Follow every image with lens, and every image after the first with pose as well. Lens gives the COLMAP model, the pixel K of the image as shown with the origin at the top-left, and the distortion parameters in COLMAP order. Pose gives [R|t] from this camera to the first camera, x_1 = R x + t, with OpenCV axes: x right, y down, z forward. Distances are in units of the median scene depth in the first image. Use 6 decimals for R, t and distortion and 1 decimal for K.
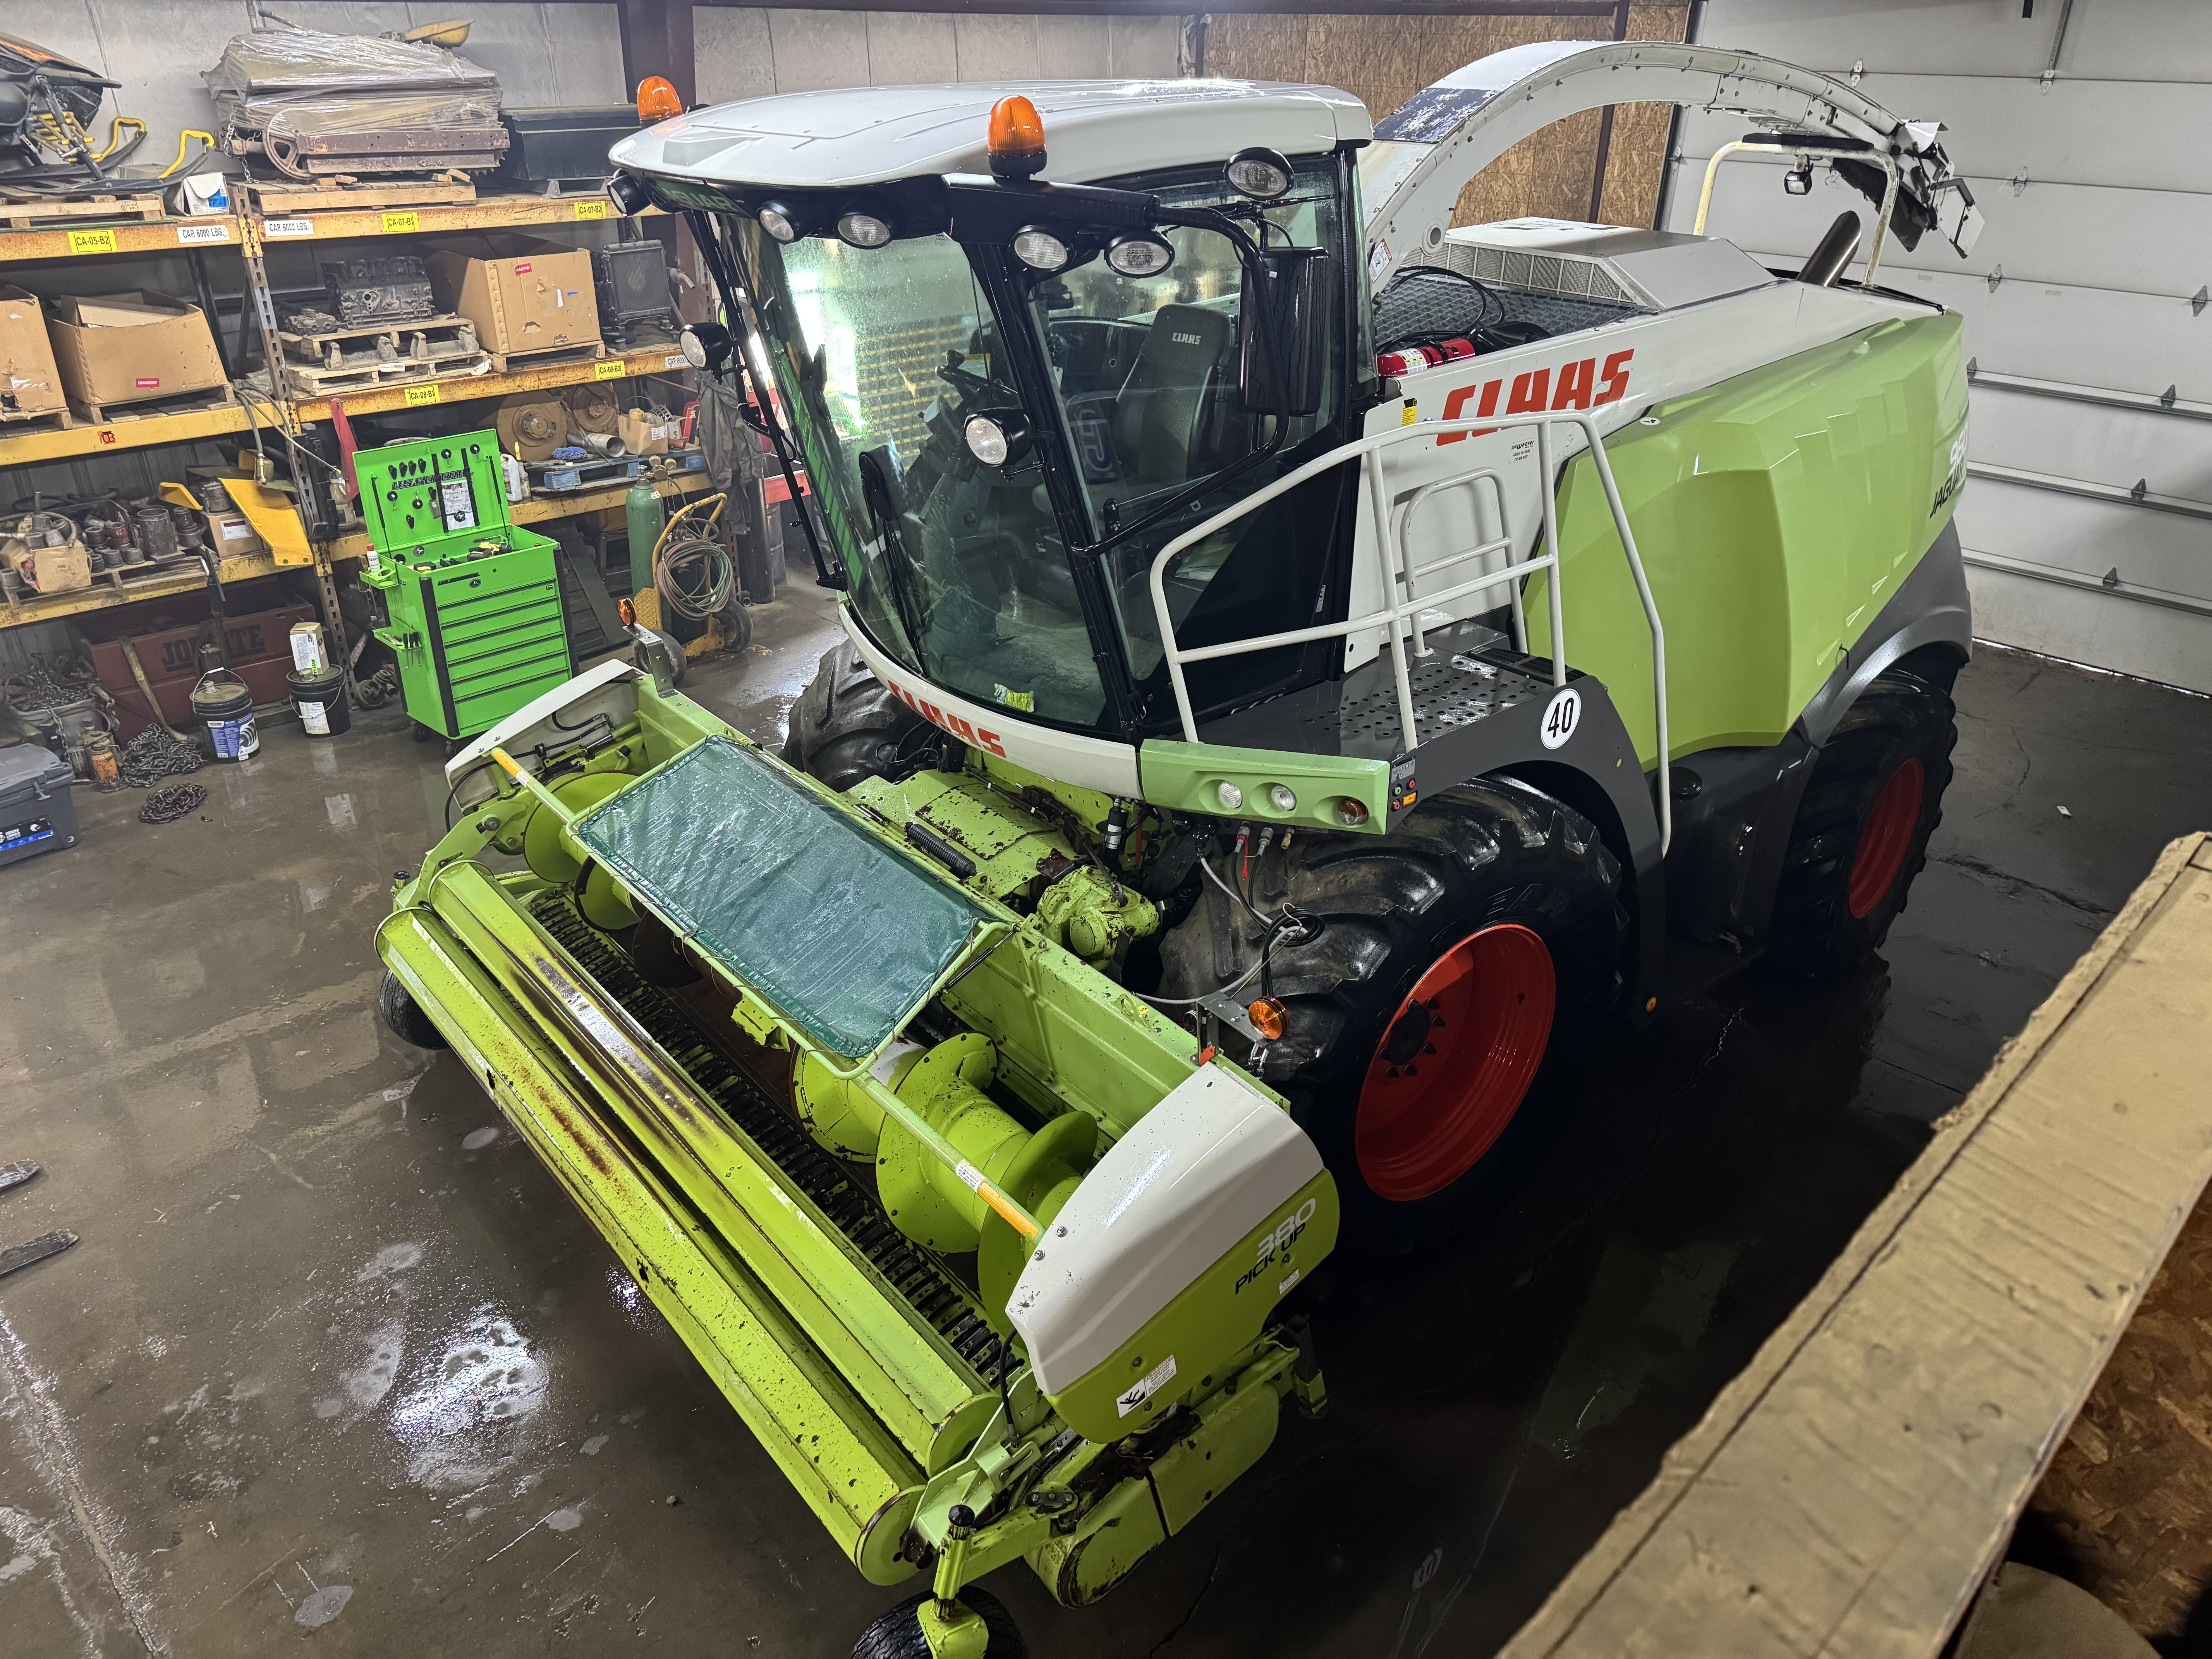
lens RADIAL K [[1520.9, 0, 1109.1], [0, 1520.9, 825.3], [0, 0, 1]] dist [0.024735, -0.032618]
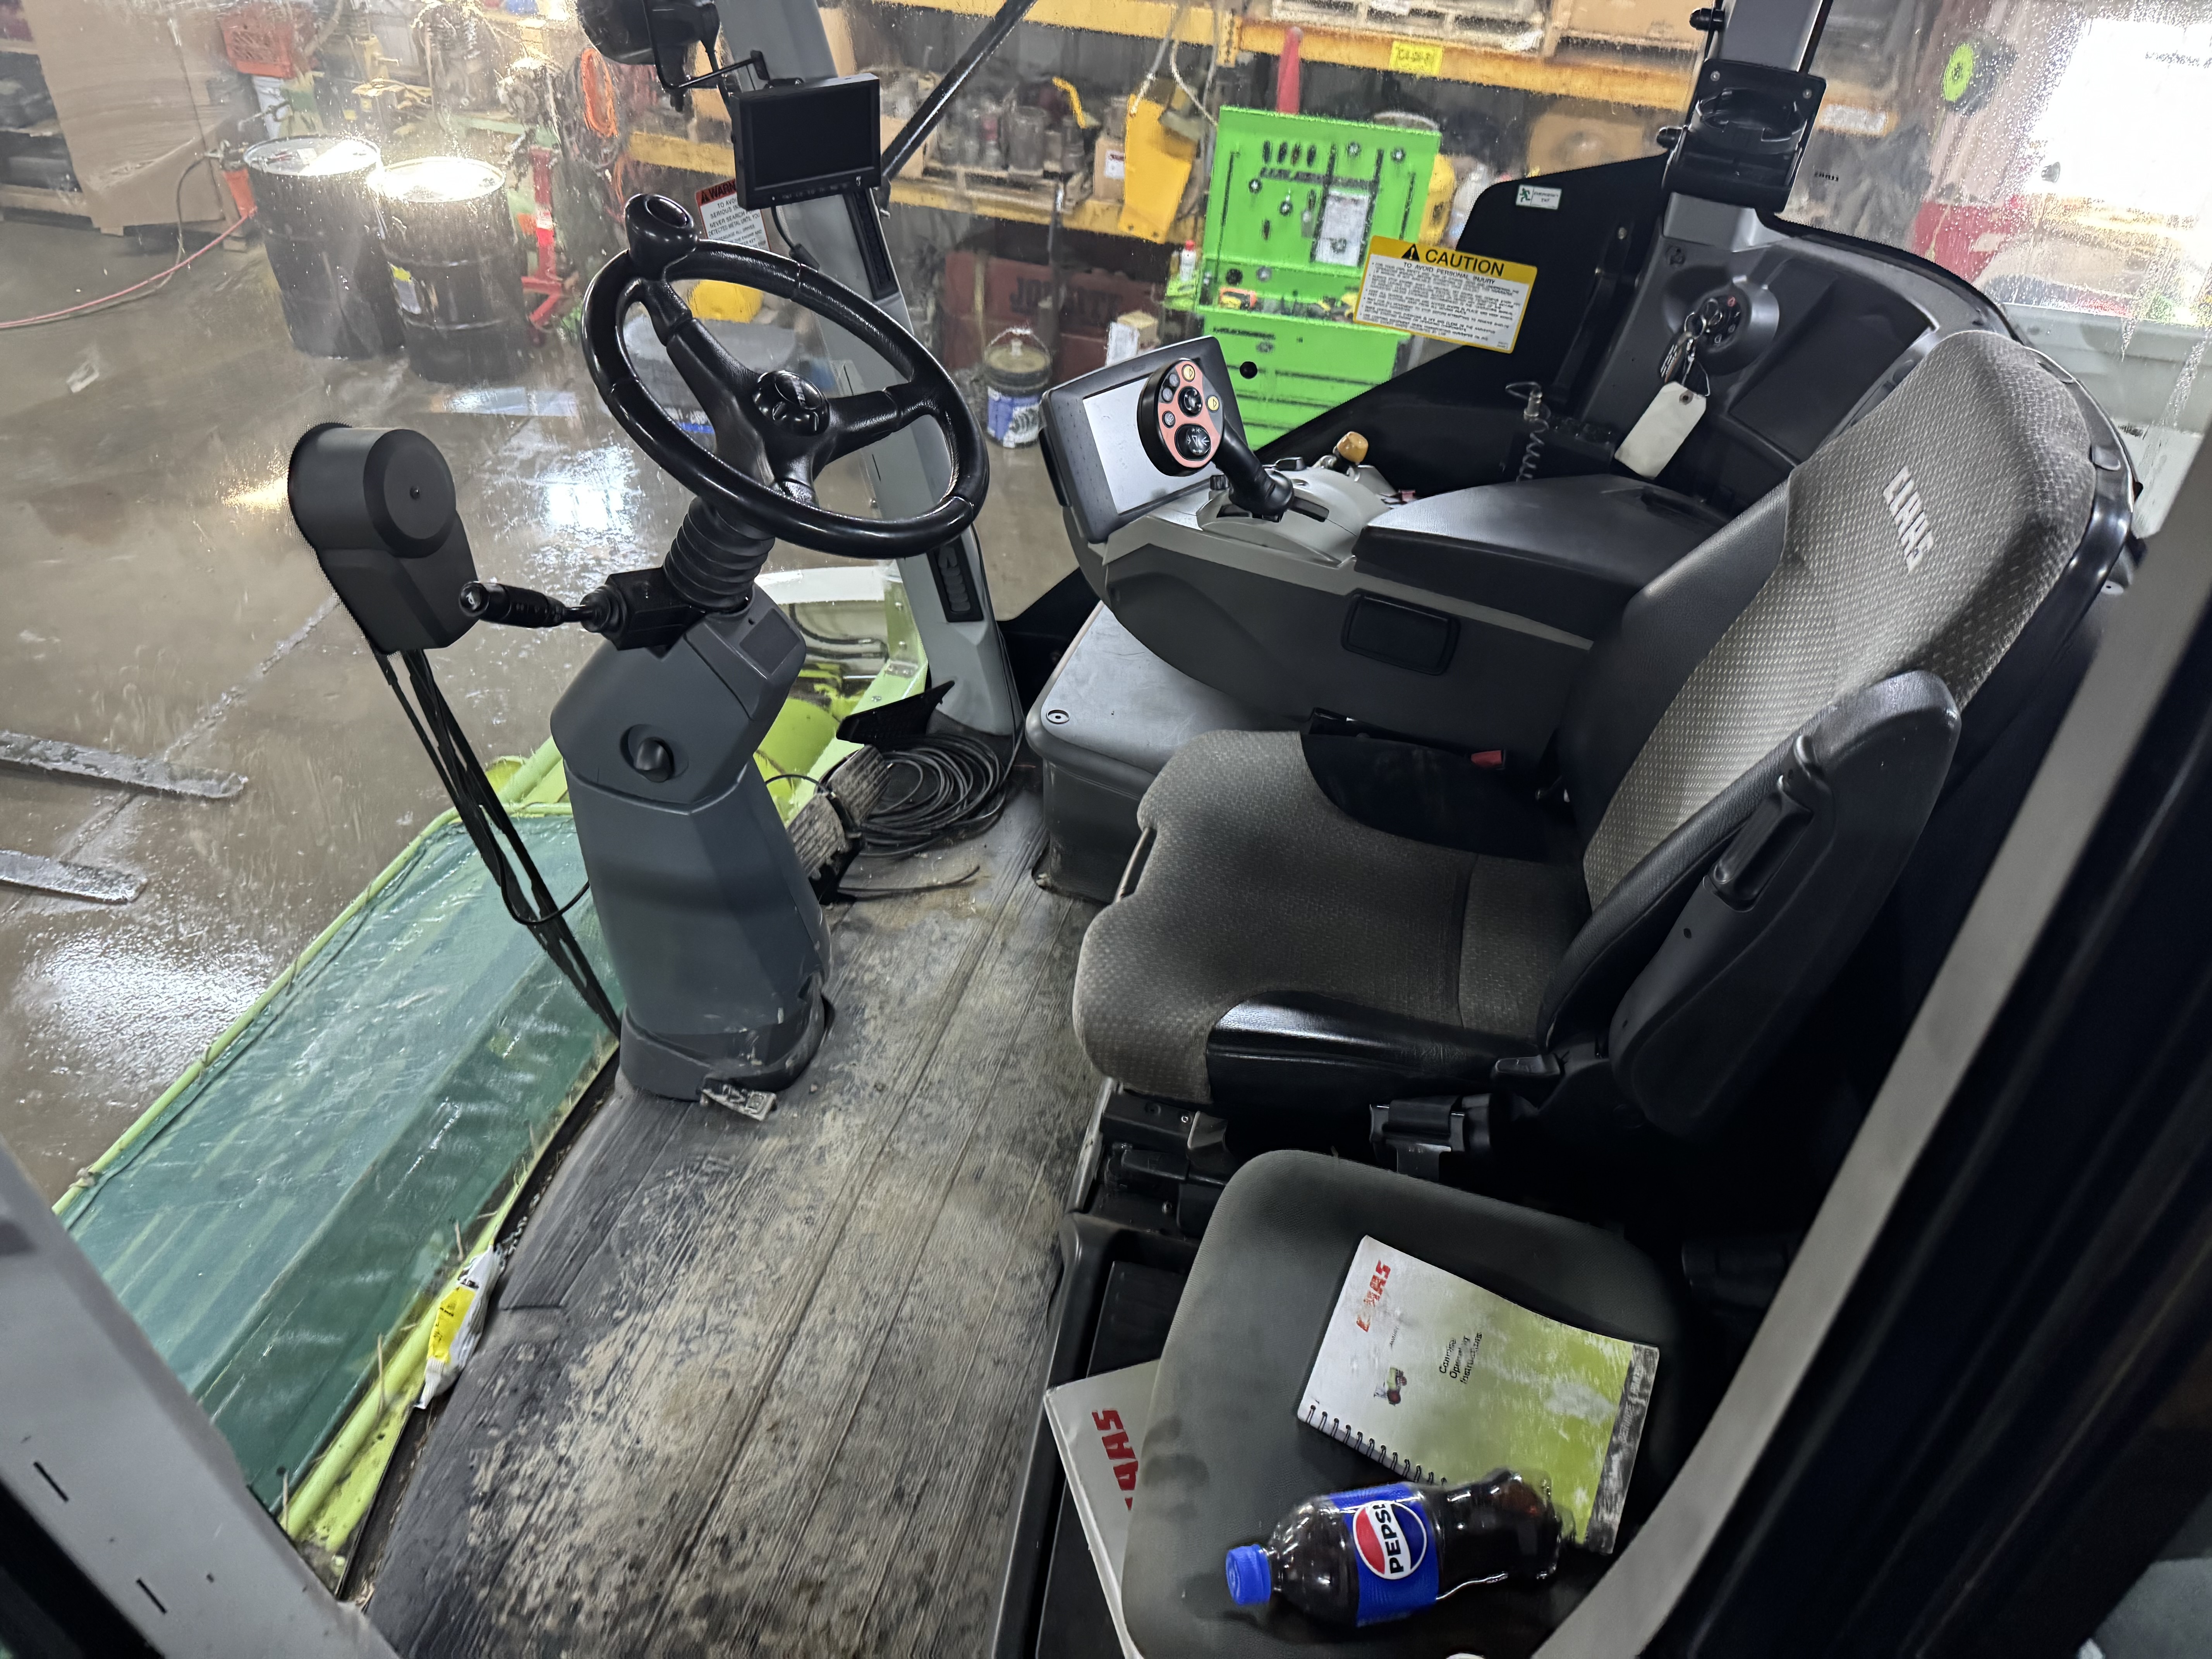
lens RADIAL K [[1598.5, 0, 1113.7], [0, 1598.5, 828.2], [0, 0, 1]] dist [-0.008369, -0.003490]
pose [[0.576256, 0.546376, -0.607785, 0.141121], [-0.441880, 0.833900, 0.330687, -0.284559], [0.687511, 0.078008, 0.721972, 0.709258]]
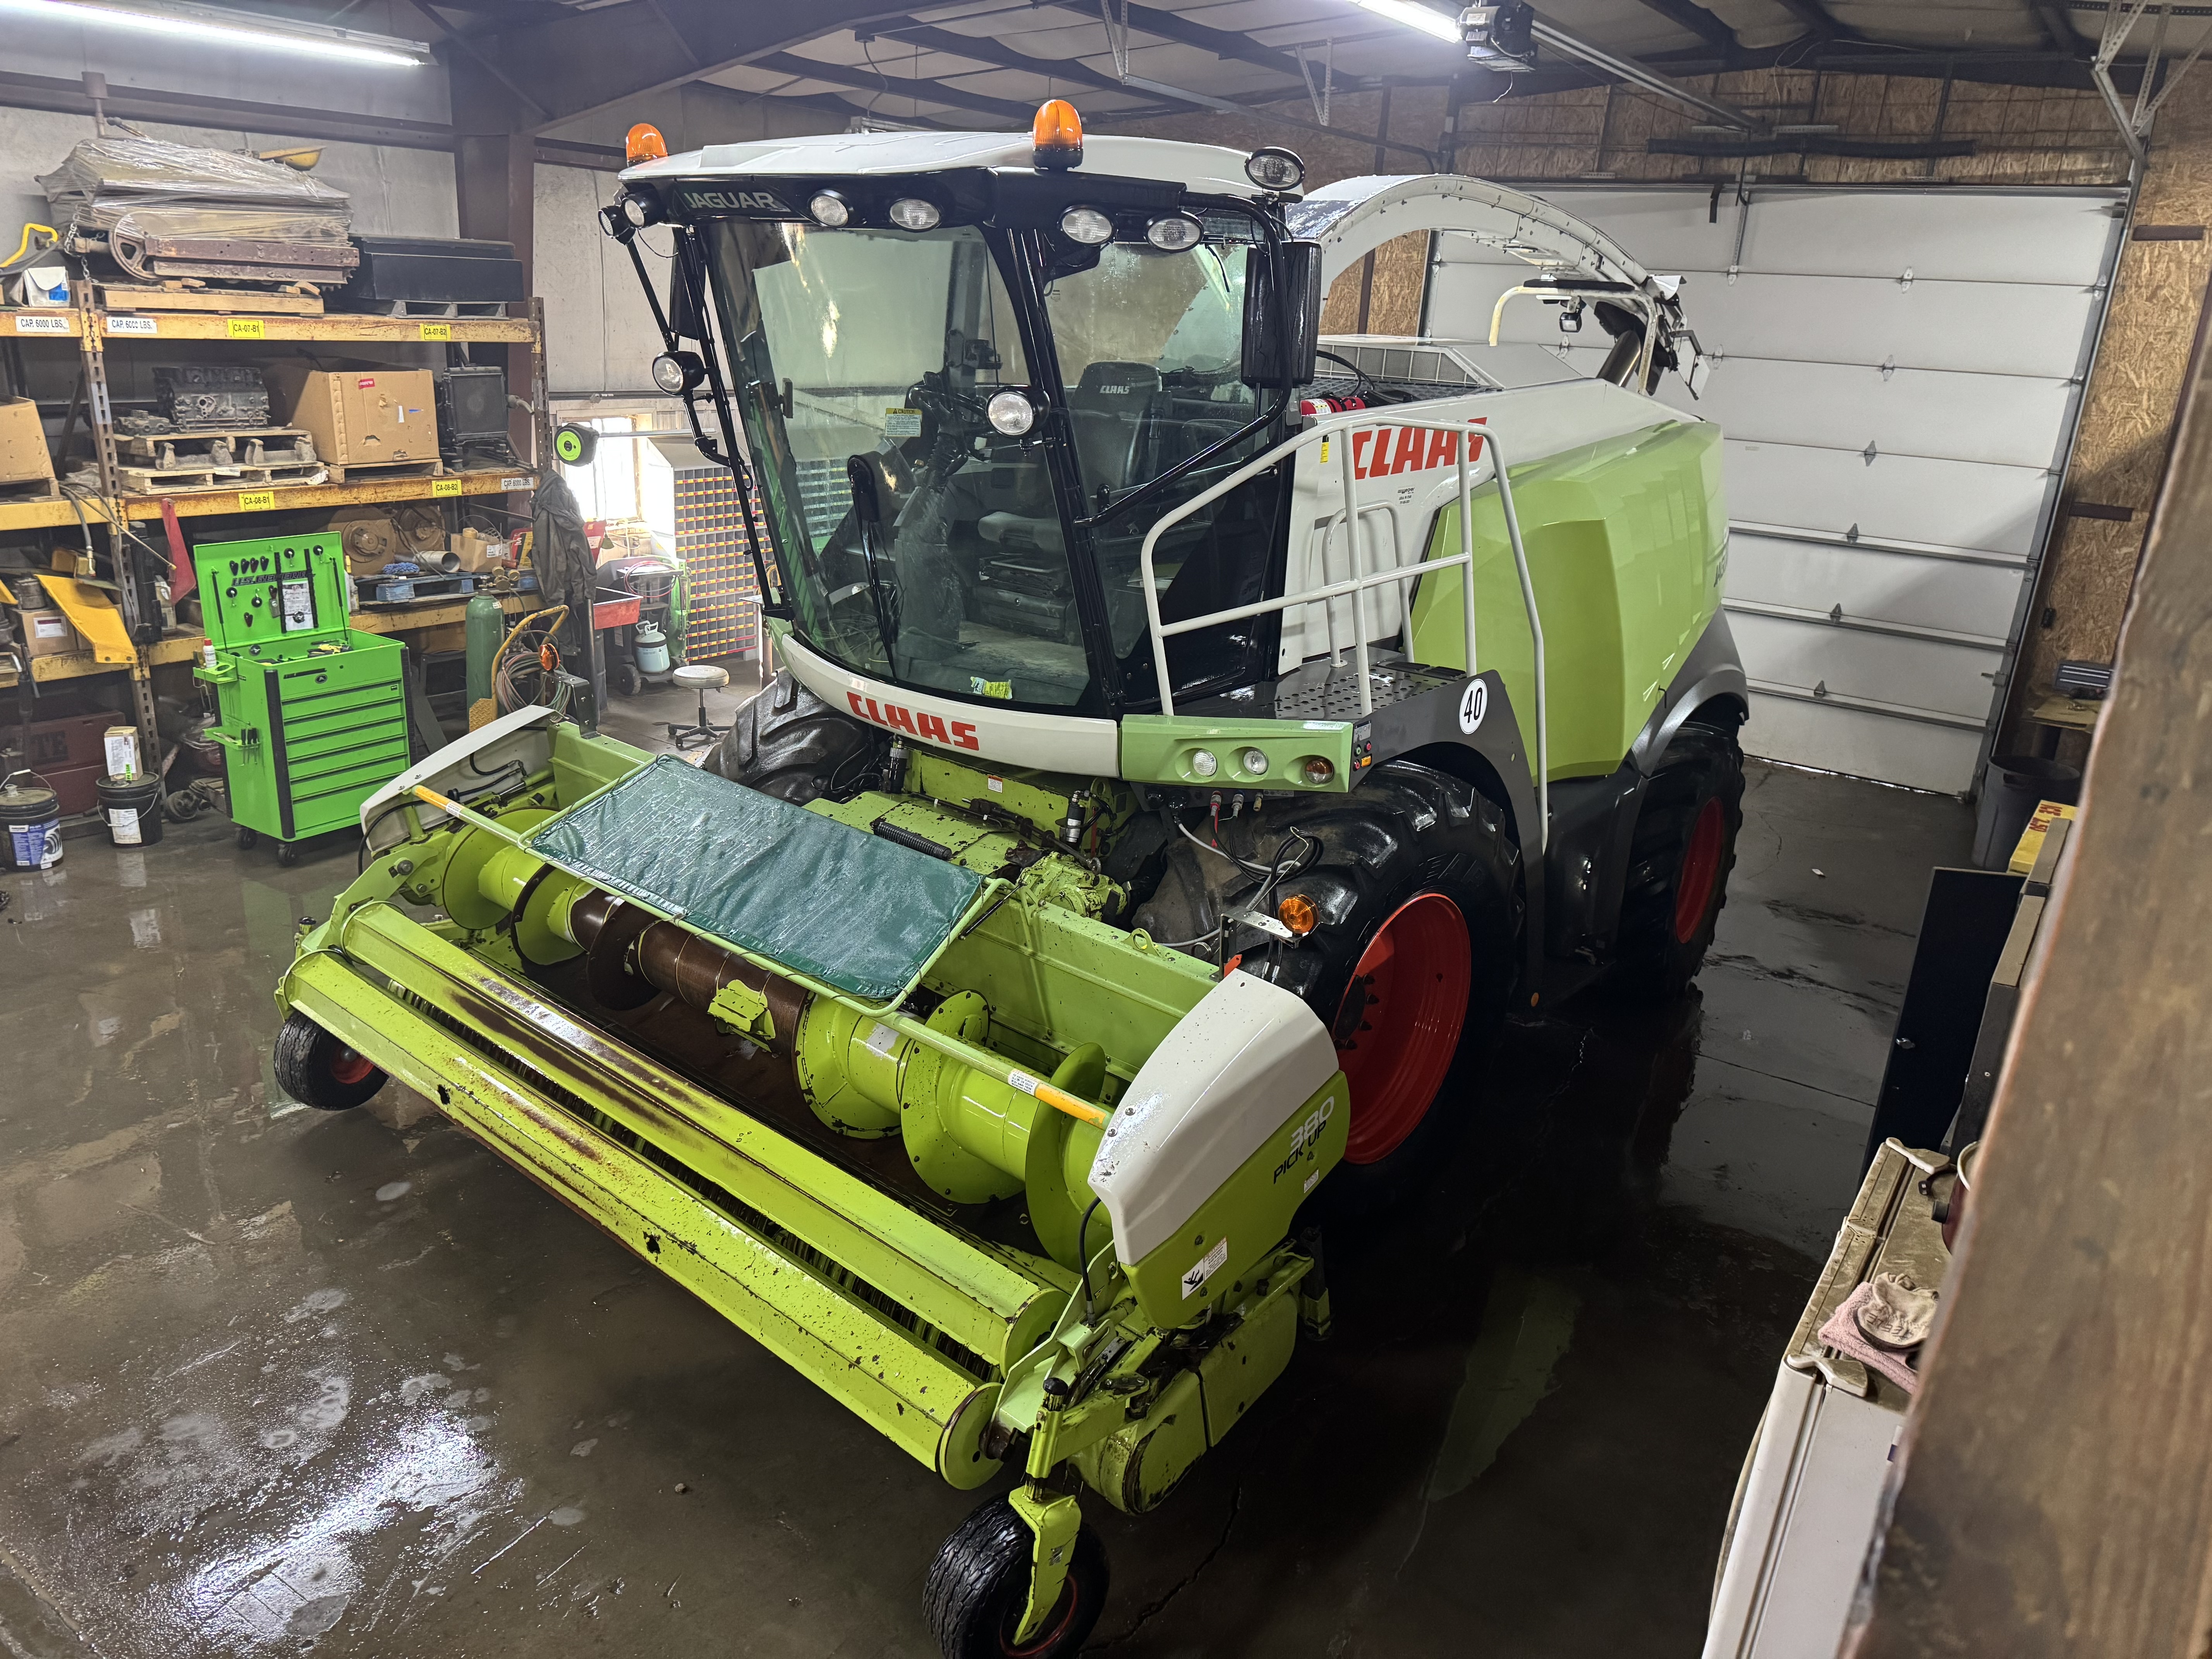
lens RADIAL K [[1520.9, 0, 1099.5], [0, 1520.9, 831.4], [0, 0, 1]] dist [0.024735, -0.032618]
pose [[0.985116, -0.019945, 0.170730, -0.144940], [0.042807, 0.990419, -0.131296, 0.134636], [-0.166476, 0.136650, 0.976531, -0.034547]]
